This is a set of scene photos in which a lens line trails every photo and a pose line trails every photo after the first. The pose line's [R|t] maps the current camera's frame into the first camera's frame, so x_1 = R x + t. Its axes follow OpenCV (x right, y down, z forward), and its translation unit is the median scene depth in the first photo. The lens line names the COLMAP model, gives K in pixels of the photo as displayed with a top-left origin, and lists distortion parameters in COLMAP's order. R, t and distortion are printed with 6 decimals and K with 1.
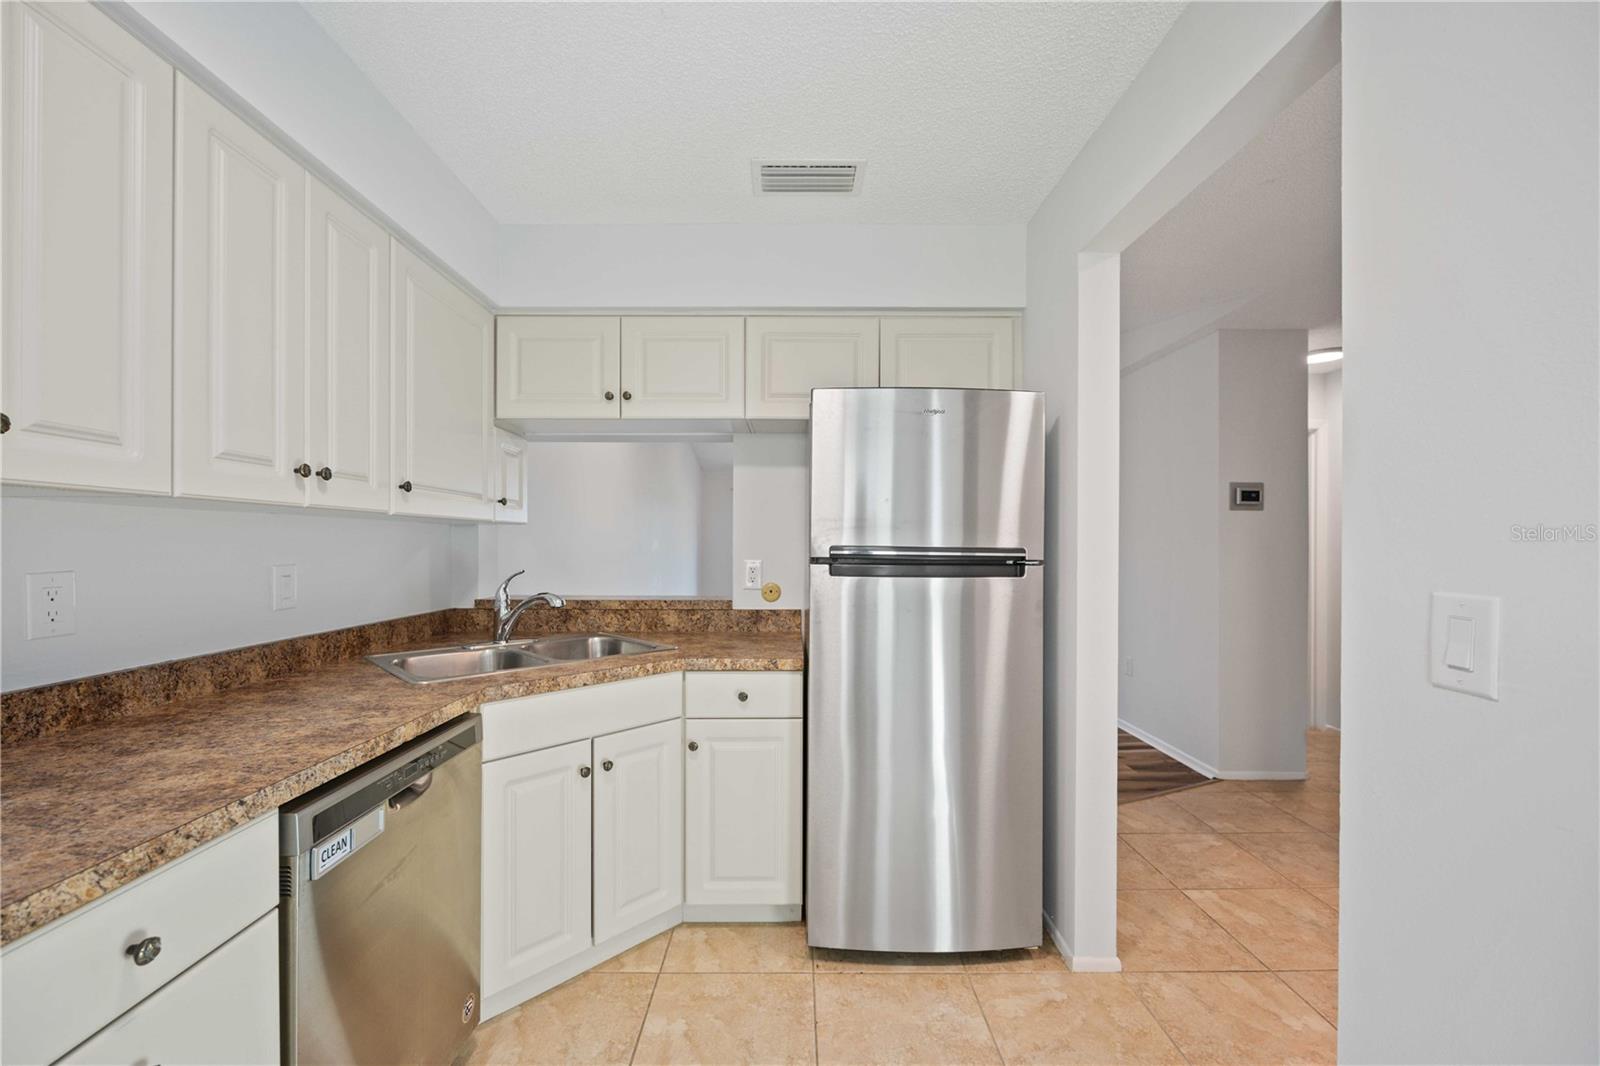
lens RADIAL K [[641.2, 0, 796.6], [0, 641.2, 545.1], [0, 0, 1]] dist [-0.001641, -0.000287]
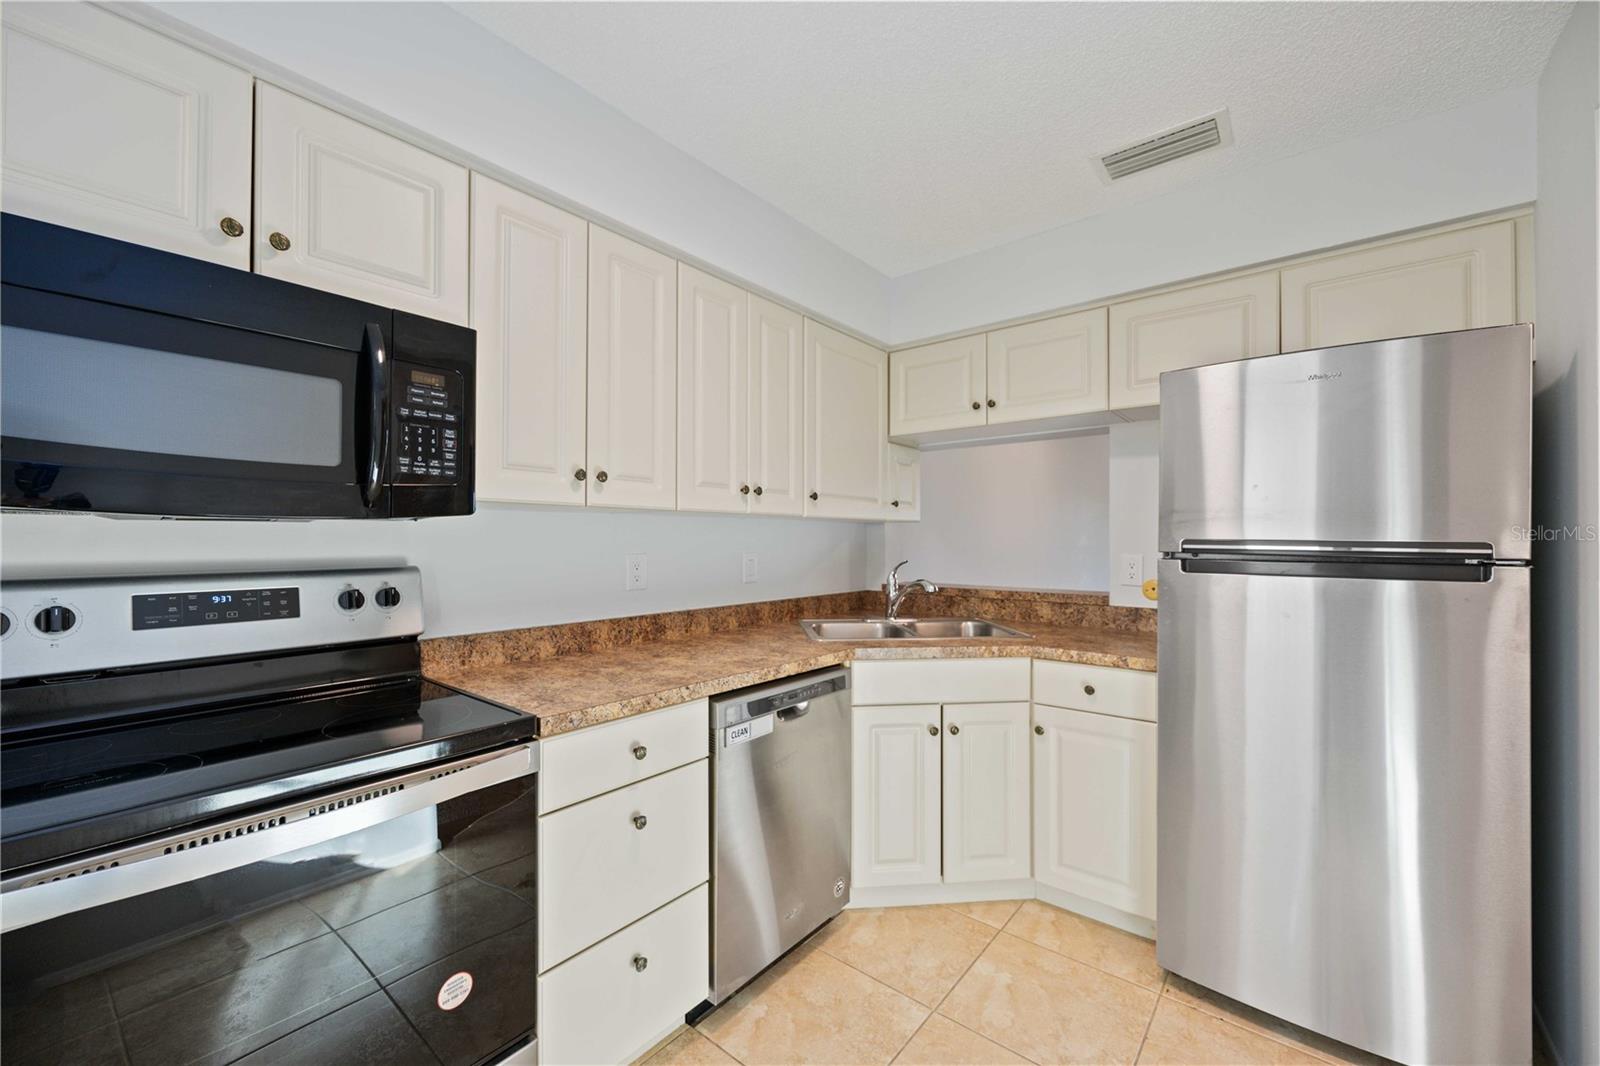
lens RADIAL K [[635.6, 0, 797.9], [0, 635.6, 533.9], [0, 0, 1]] dist [-0.002515, 0.000414]
pose [[0.769420, -0.006616, -0.638709, 0.216674], [-0.000529, 0.999939, -0.010994, 0.003475], [0.638743, 0.008796, 0.769370, -0.060590]]
